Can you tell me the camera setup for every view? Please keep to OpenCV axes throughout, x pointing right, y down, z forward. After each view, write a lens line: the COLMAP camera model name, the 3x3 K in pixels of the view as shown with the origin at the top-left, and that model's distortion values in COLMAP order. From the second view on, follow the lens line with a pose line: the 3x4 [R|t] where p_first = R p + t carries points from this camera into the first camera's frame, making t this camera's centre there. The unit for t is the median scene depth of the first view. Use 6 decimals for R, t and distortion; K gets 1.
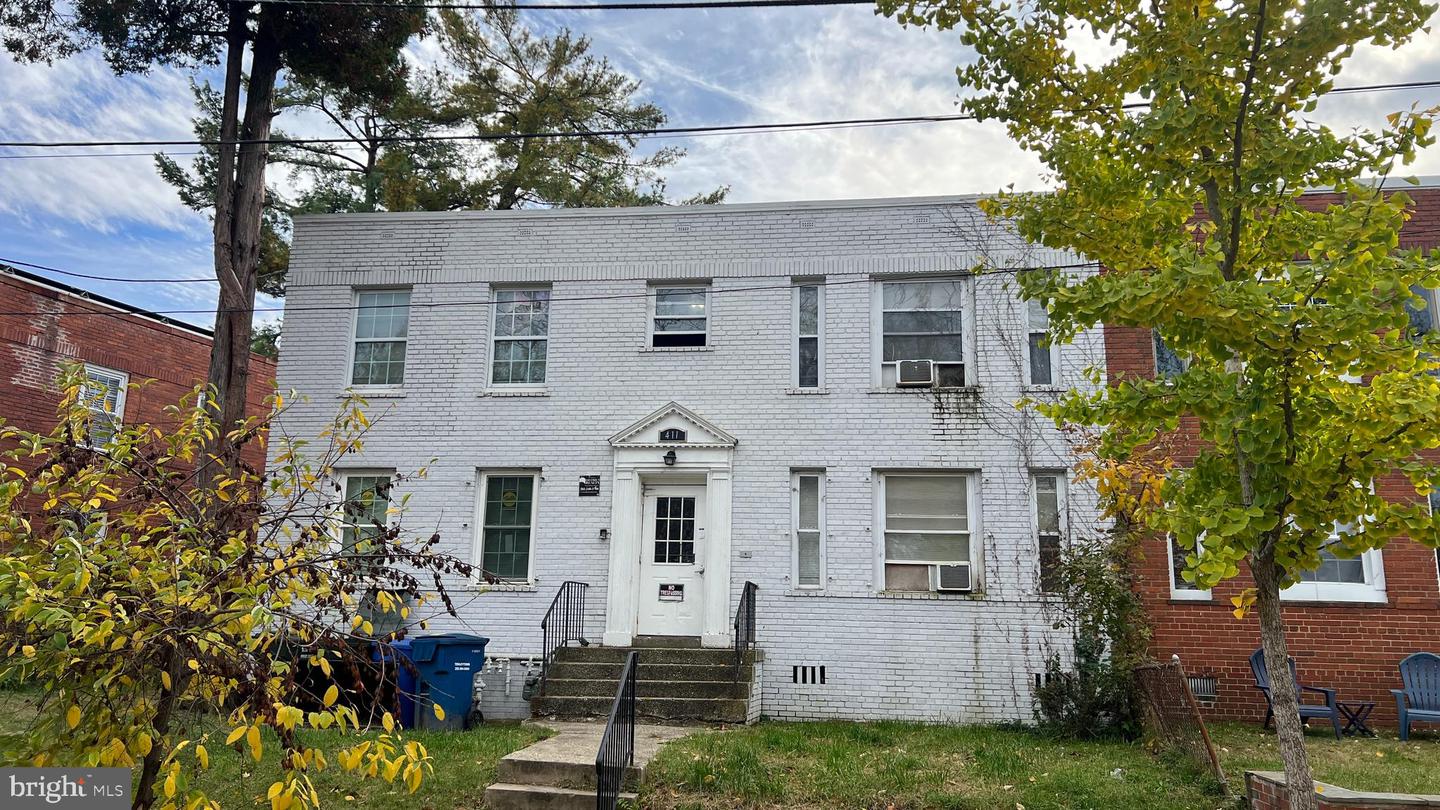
lens RADIAL K [[1074.8, 0, 720.0], [0, 1074.8, 405.0], [0, 0, 1]] dist [0.097998, -0.134422]
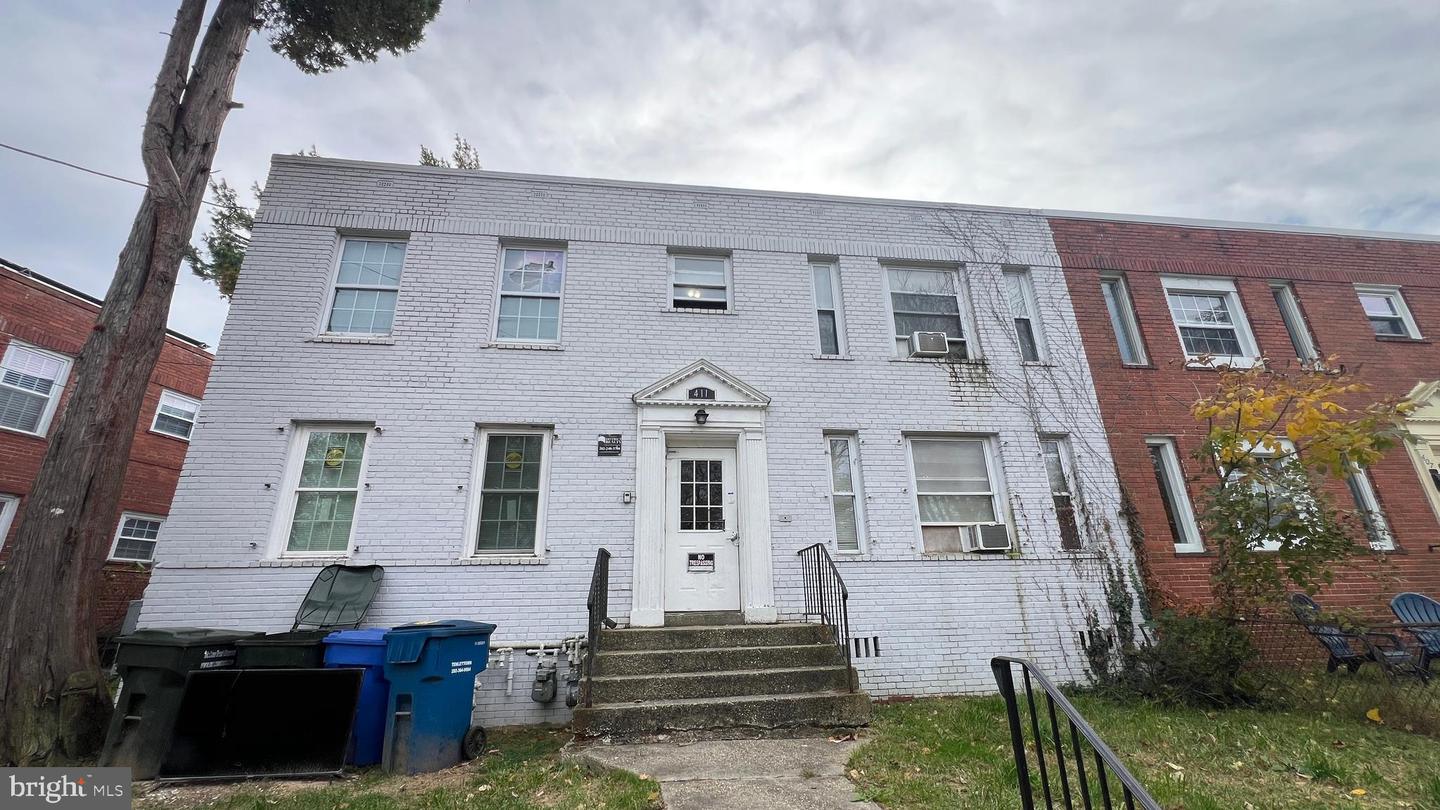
lens RADIAL K [[574.7, 0, 719.3], [0, 574.7, 412.8], [0, 0, 1]] dist [-0.000981, 0.000018]
pose [[0.964873, 0.042807, 0.259207, -0.161519], [-0.013696, 0.993491, -0.113088, 0.103086], [-0.262361, 0.105566, 0.959178, 0.516123]]
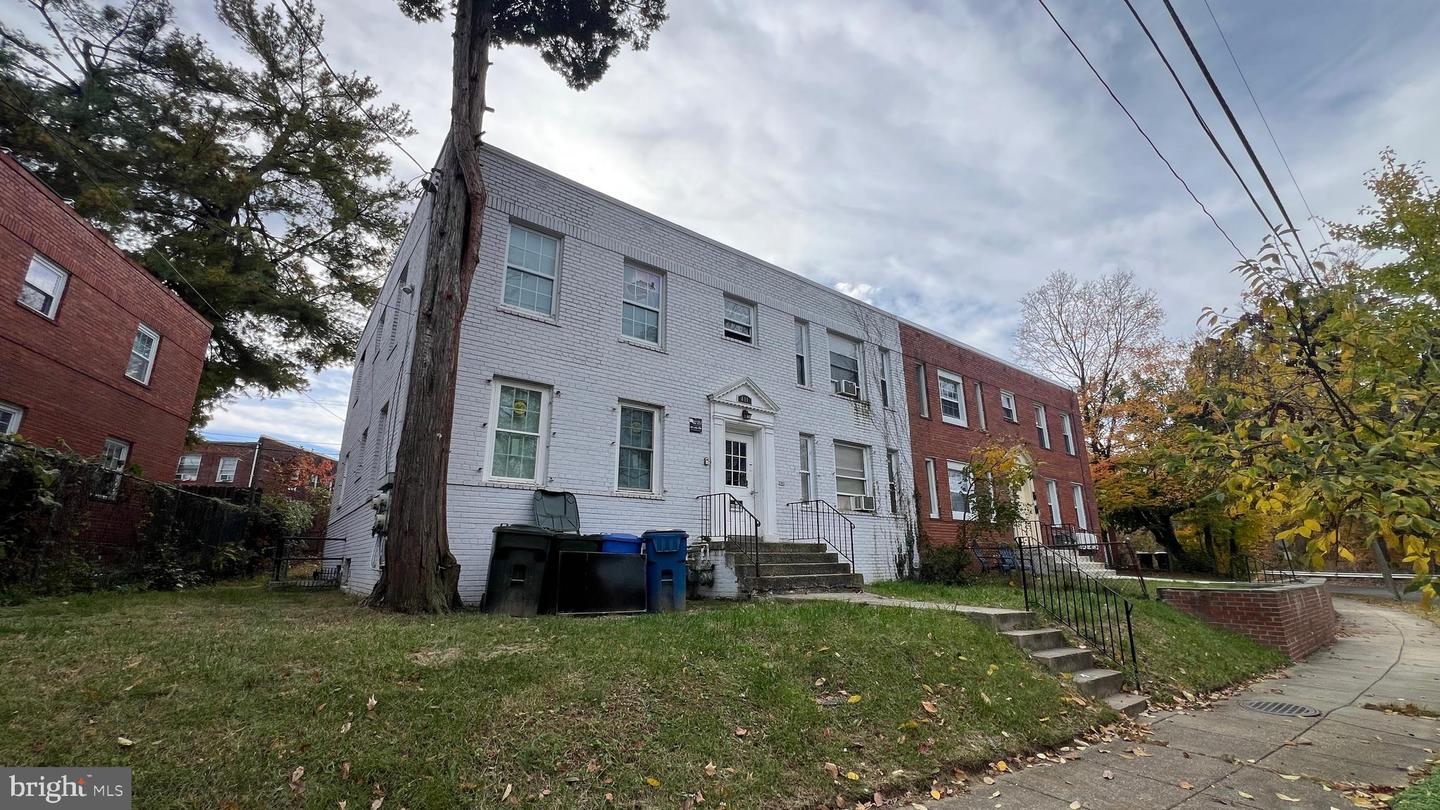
lens RADIAL K [[574.7, 0, 719.3], [0, 574.7, 412.8], [0, 0, 1]] dist [-0.000981, 0.000018]
pose [[0.697977, 0.156482, 0.698814, -0.622334], [-0.139997, 0.986821, -0.081146, 0.116032], [-0.702303, -0.041194, 0.710686, 0.468645]]
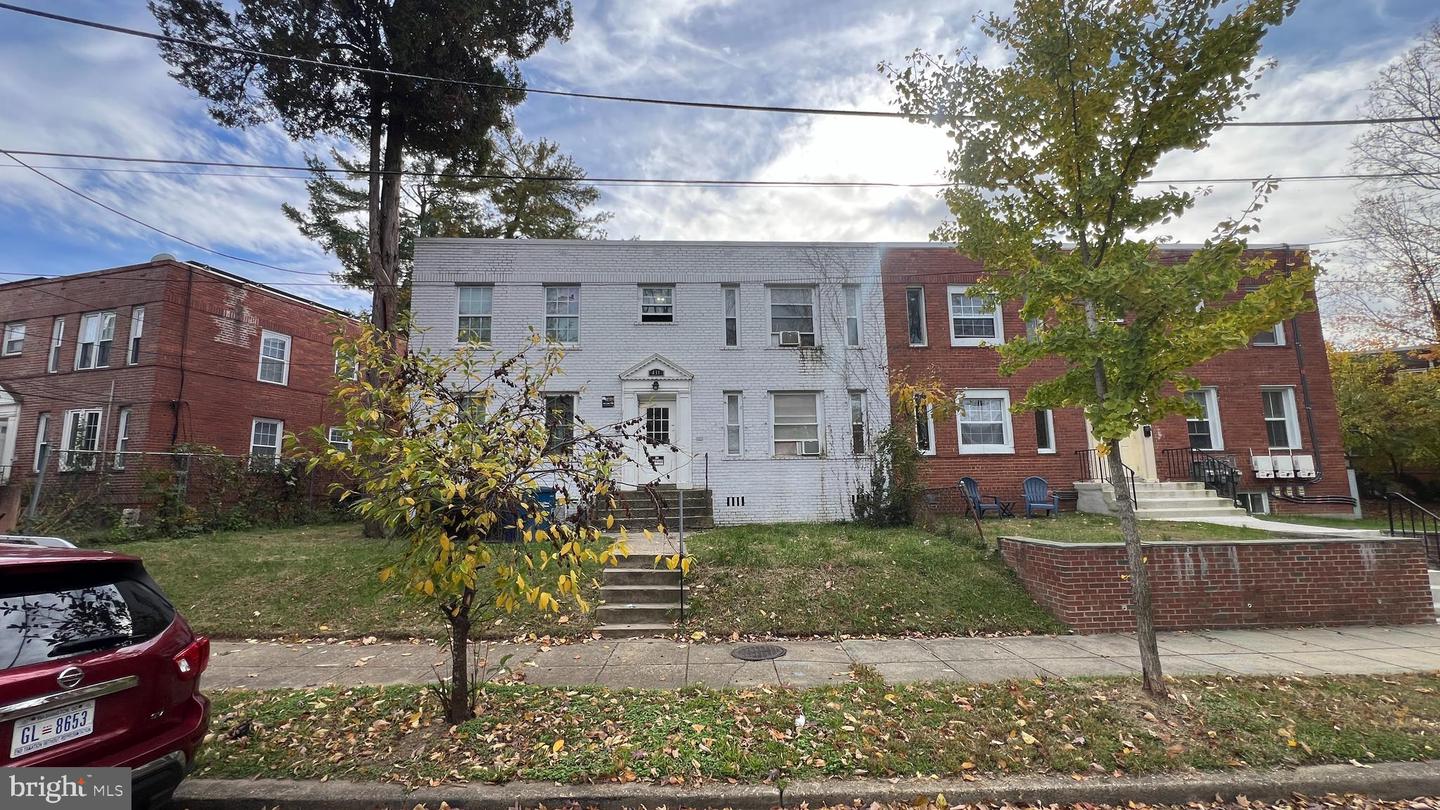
lens RADIAL K [[574.7, 0, 719.3], [0, 574.7, 412.8], [0, 0, 1]] dist [-0.000981, 0.000018]
pose [[0.980782, -0.013318, 0.194652, -0.128282], [-0.003789, 0.996179, 0.087250, 0.011314], [-0.195071, -0.086311, 0.976984, 0.054068]]
